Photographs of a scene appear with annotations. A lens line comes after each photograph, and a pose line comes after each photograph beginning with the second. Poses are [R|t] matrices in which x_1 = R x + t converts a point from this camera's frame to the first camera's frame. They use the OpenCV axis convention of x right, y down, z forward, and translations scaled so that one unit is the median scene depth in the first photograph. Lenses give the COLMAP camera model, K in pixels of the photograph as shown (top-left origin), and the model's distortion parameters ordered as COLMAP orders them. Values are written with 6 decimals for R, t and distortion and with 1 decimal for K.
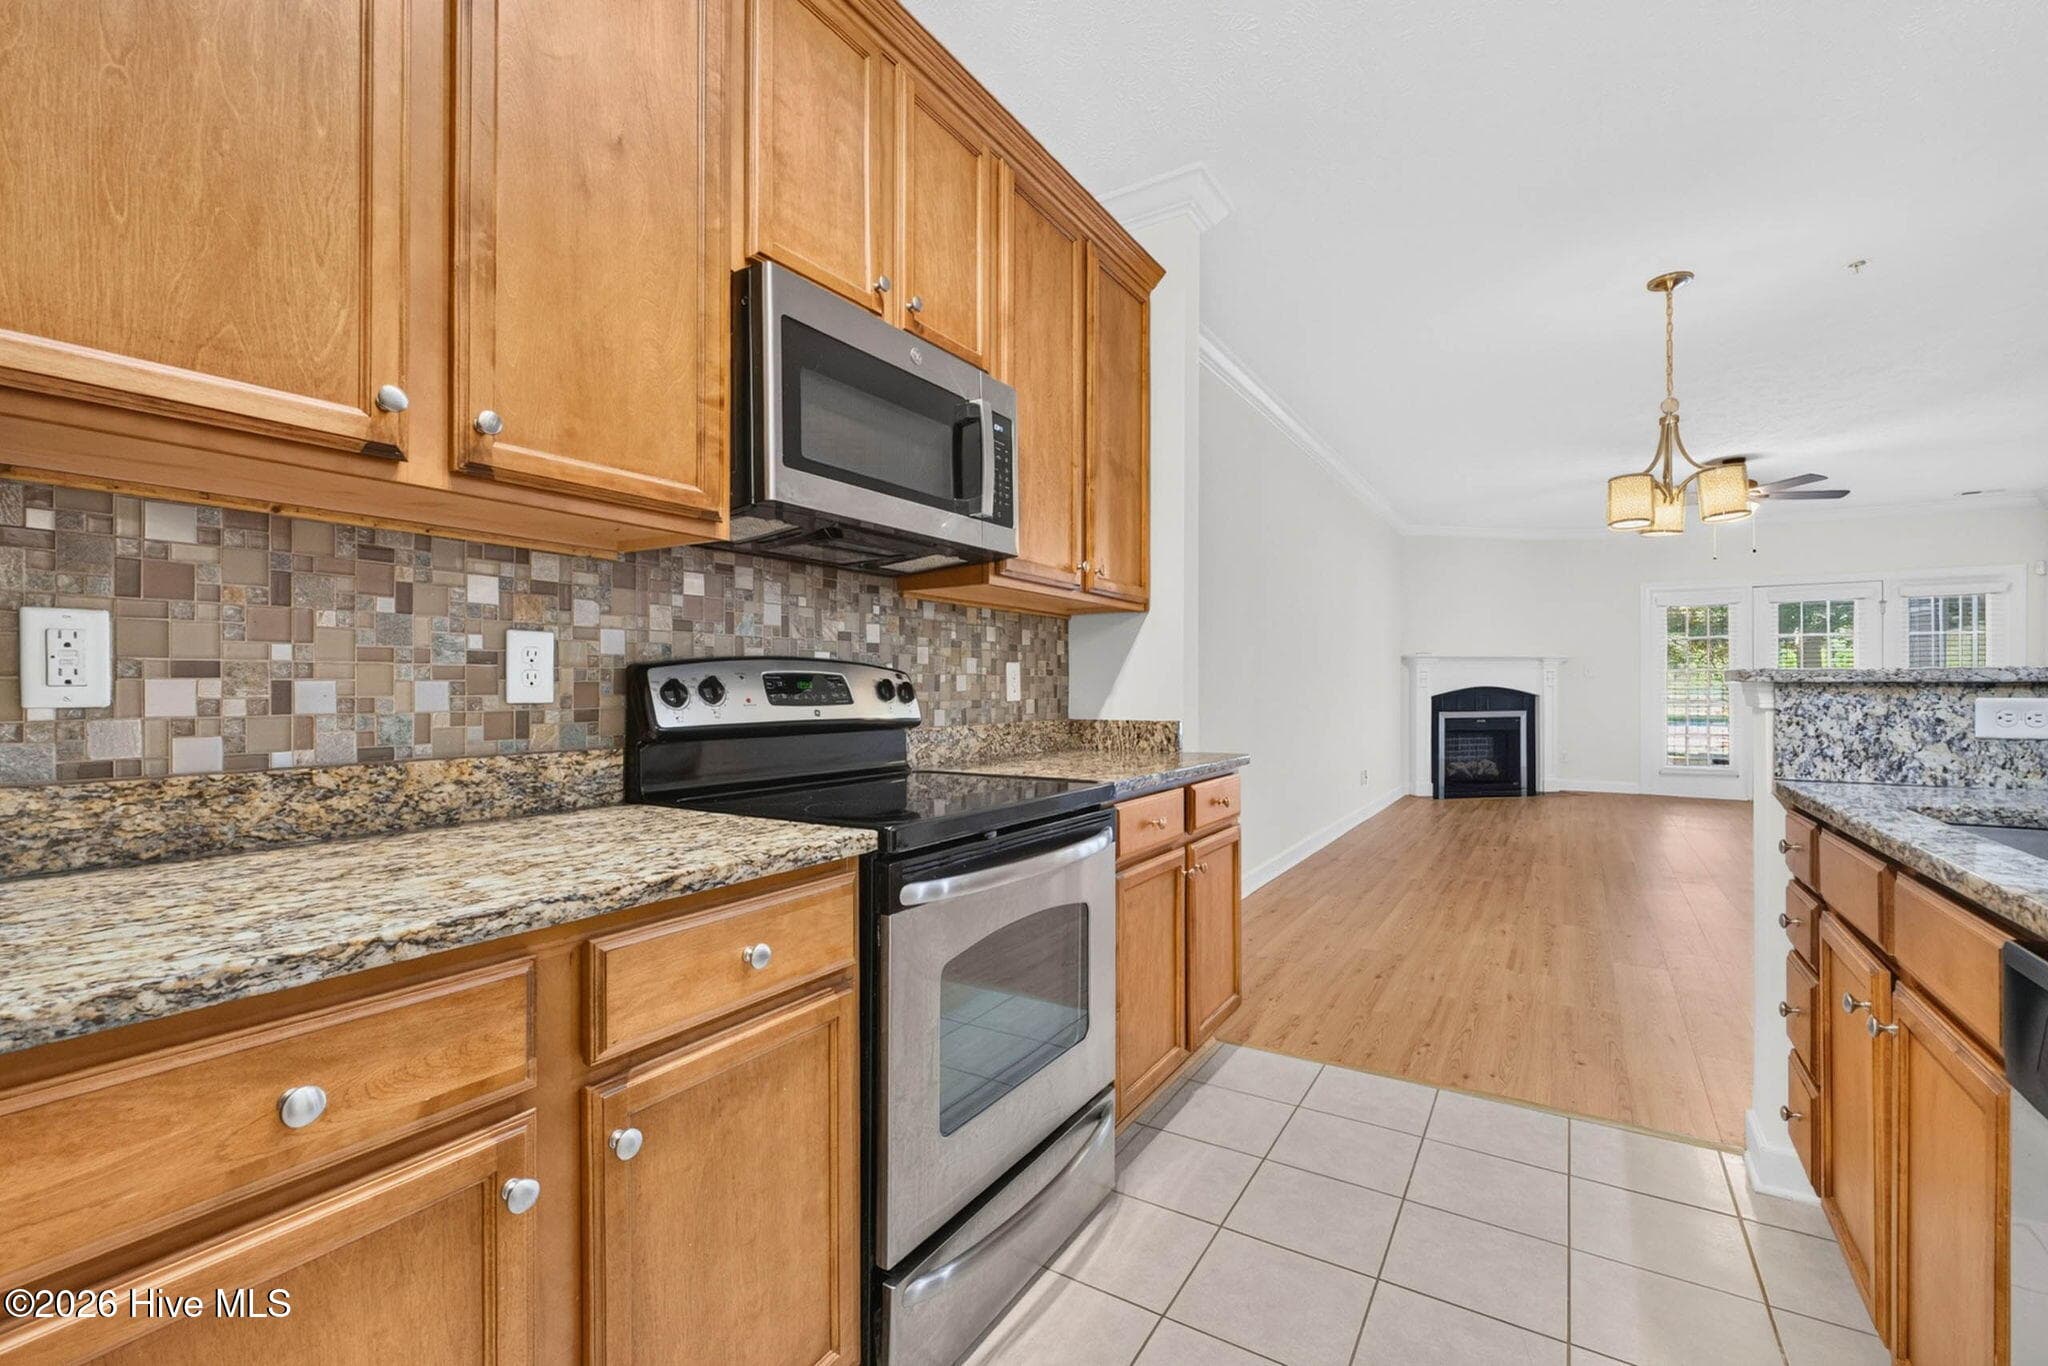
lens RADIAL K [[877.1, 0, 1024.0], [0, 877.1, 683.0], [0, 0, 1]] dist [-0.000804, -0.000029]
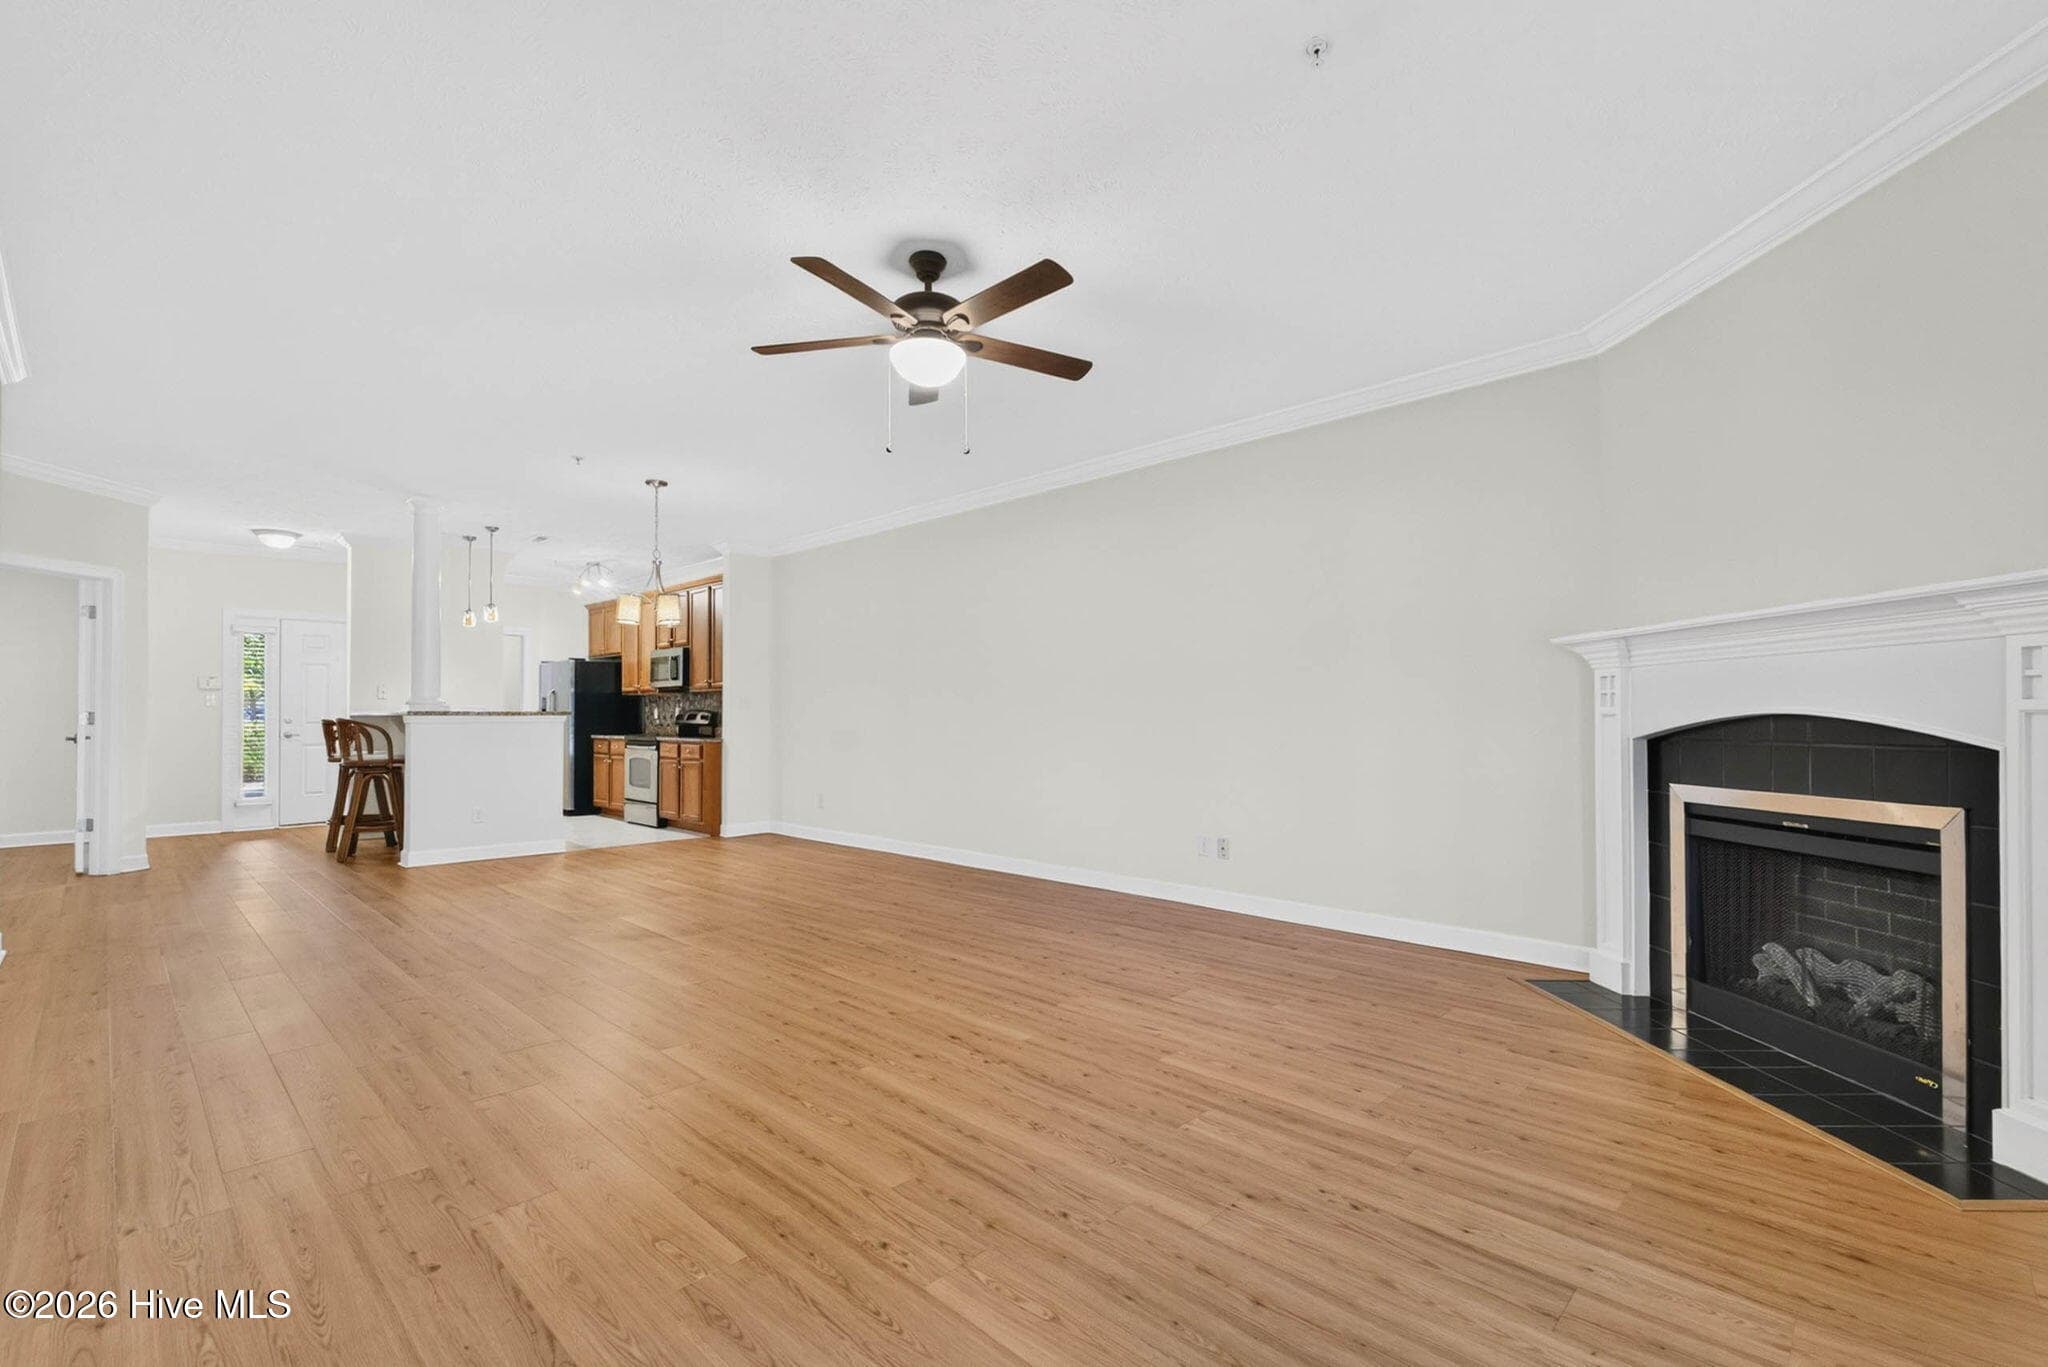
lens RADIAL K [[919.1, 0, 1023.4], [0, 919.1, 709.8], [0, 0, 1]] dist [-0.001018, 0.000268]
pose [[-0.212190, -0.012020, -0.977155, 2.691349], [-0.000011, 0.999924, -0.012298, 0.019019], [0.977228, -0.002599, -0.212174, 2.404177]]
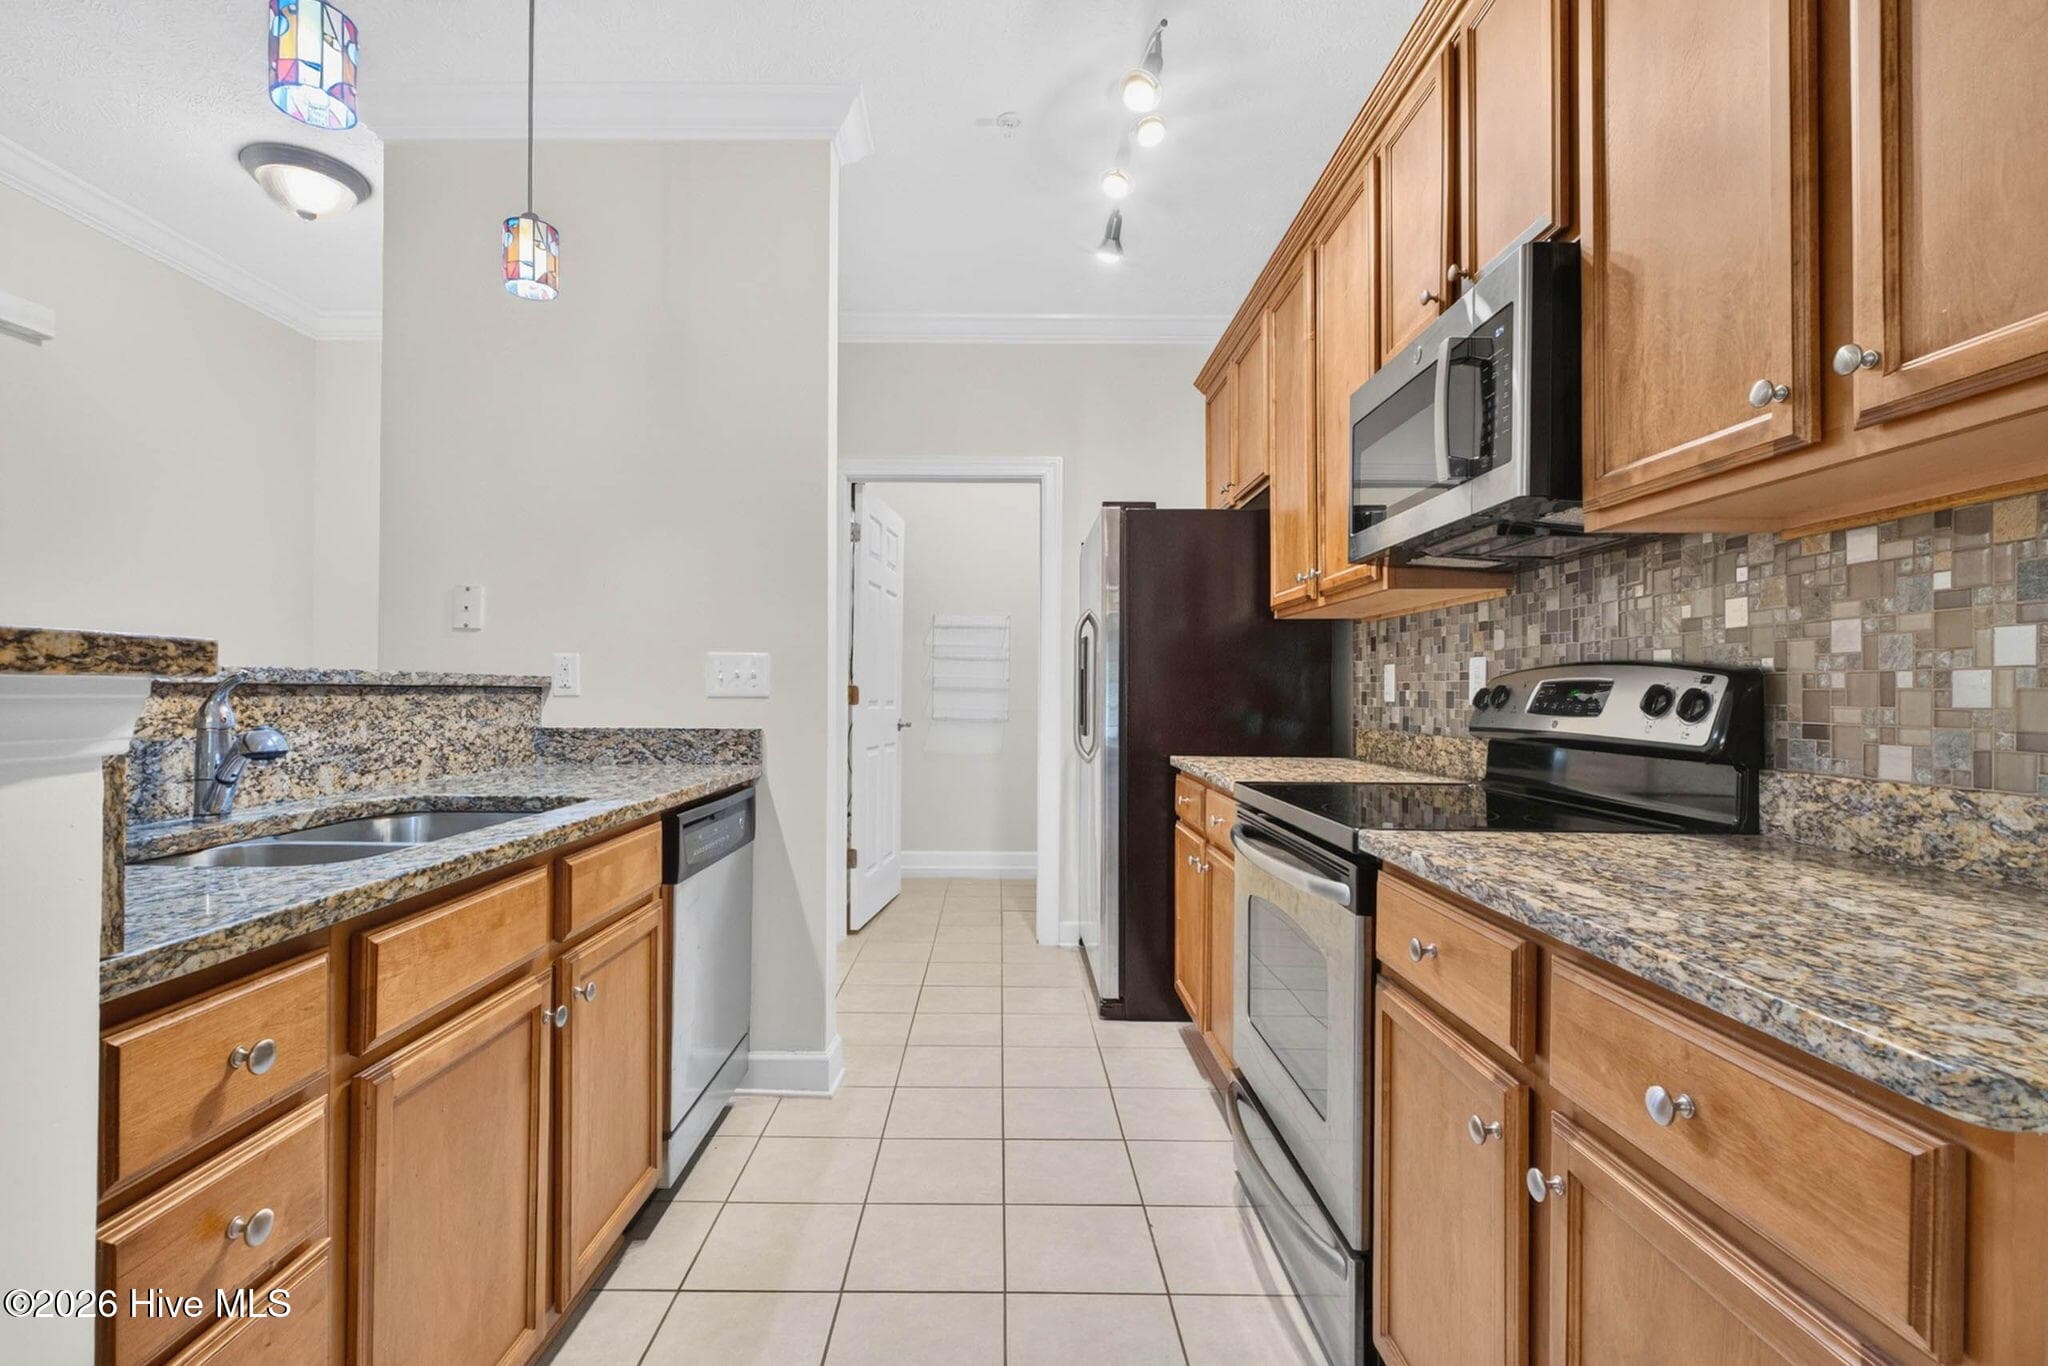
lens RADIAL K [[931.7, 0, 1005.1], [0, 931.7, 690.4], [0, 0, 1]] dist [0.000811, -0.000005]
pose [[-0.849560, -0.011350, -0.527370, 0.461895], [-0.010734, 0.999933, -0.004228, 0.006304], [0.527383, 0.002069, -0.849625, 0.936144]]
